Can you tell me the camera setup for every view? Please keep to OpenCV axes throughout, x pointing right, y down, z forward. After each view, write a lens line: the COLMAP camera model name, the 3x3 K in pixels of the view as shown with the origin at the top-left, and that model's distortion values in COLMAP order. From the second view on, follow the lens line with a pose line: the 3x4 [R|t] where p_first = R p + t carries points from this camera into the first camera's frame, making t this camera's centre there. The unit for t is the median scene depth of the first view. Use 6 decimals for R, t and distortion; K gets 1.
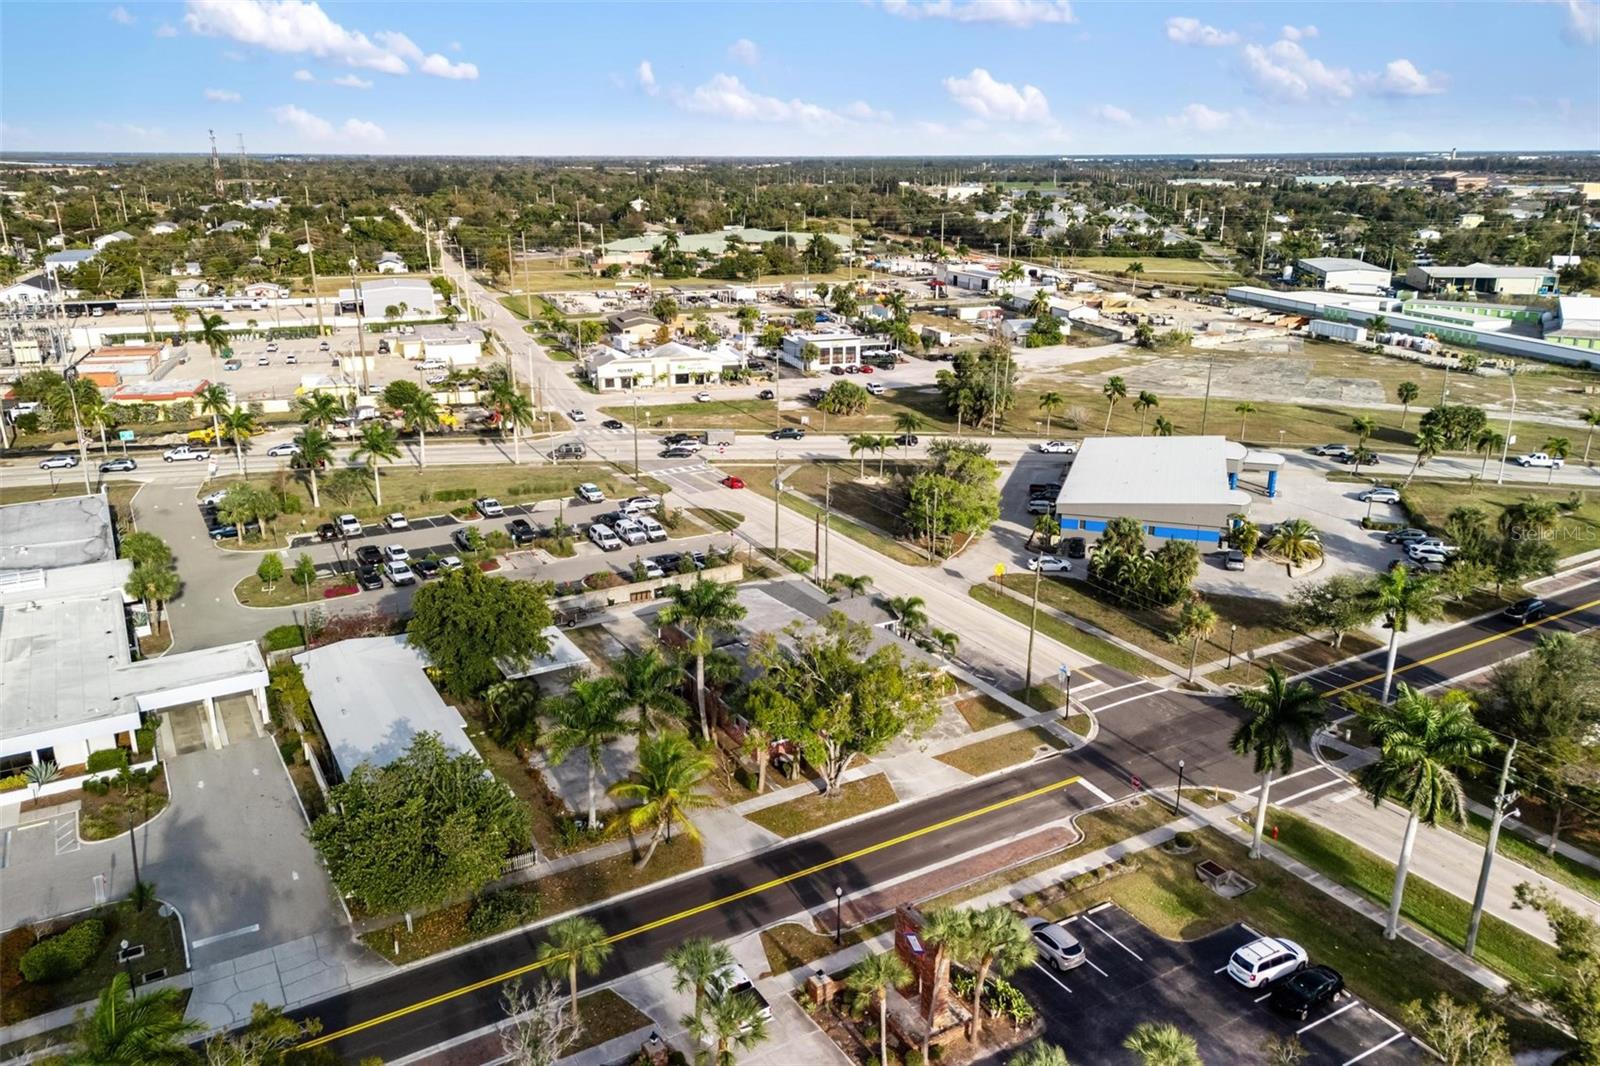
lens RADIAL K [[1170.6, 0, 805.6], [0, 1170.6, 531.5], [0, 0, 1]] dist [0.073907, -0.067247]
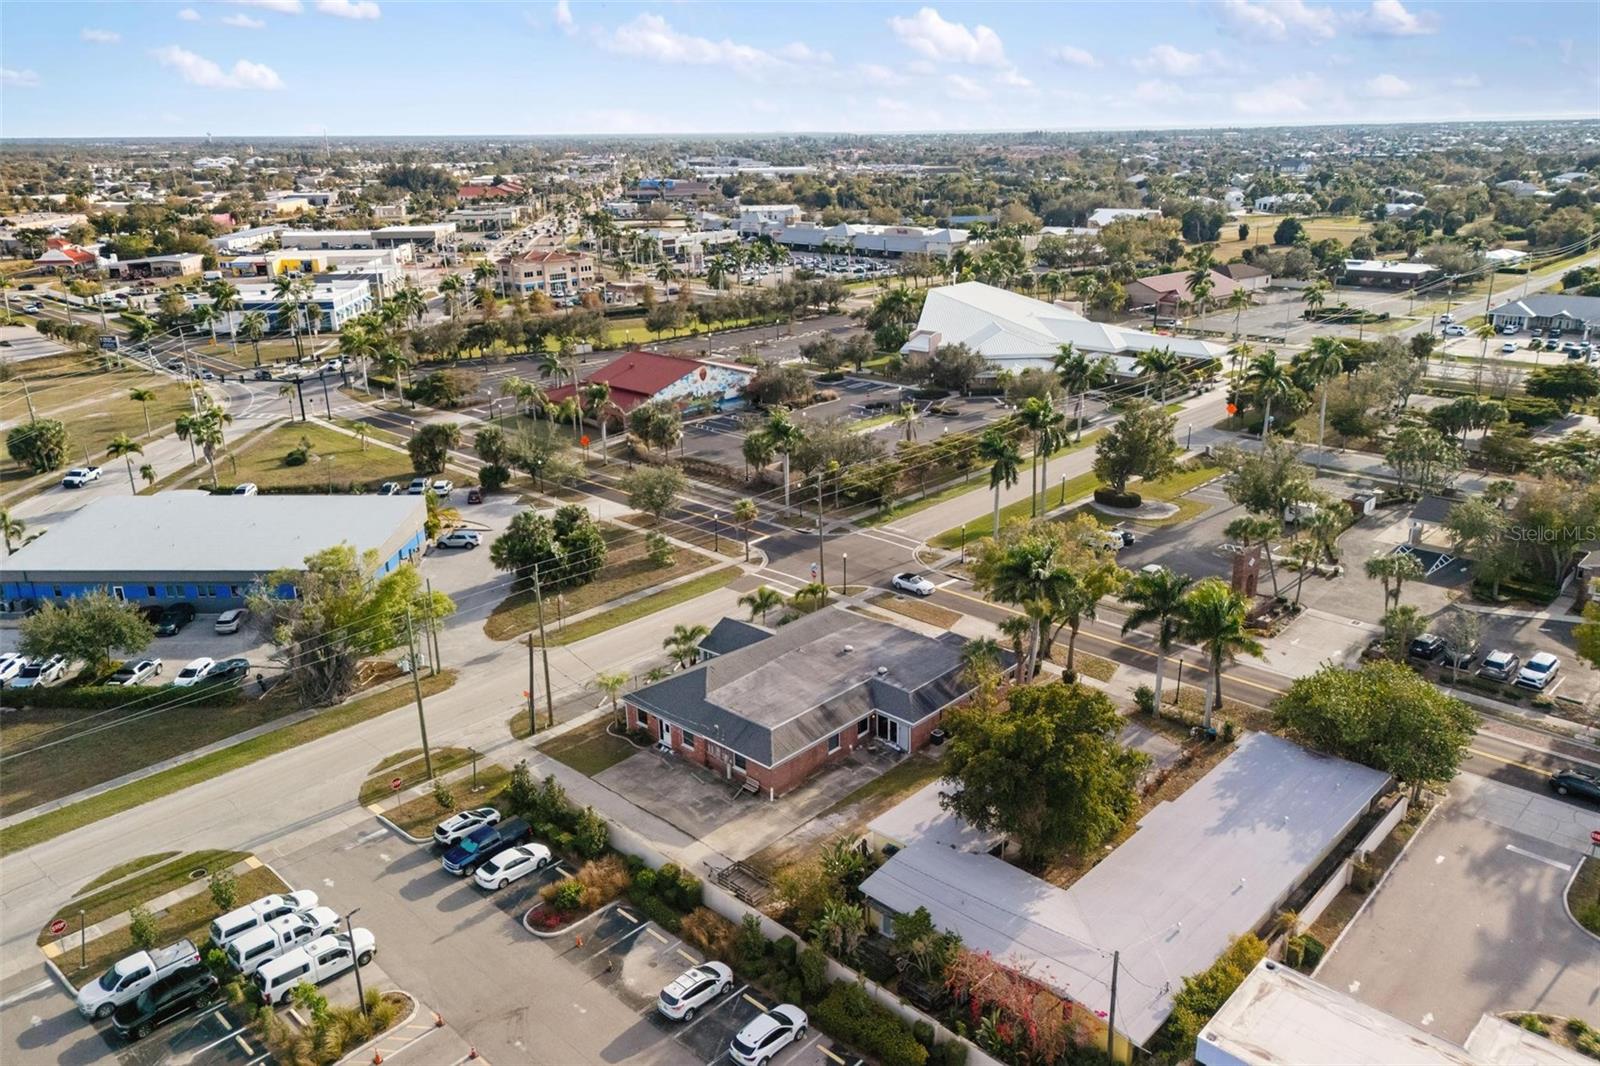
lens RADIAL K [[1170.6, 0, 813.8], [0, 1170.6, 535.5], [0, 0, 1]] dist [0.073907, -0.067247]
pose [[-0.281239, -0.306406, 0.909406, -0.792602], [0.304211, 0.870313, 0.387313, -0.346434], [-0.910143, 0.385579, -0.151554, 1.096635]]
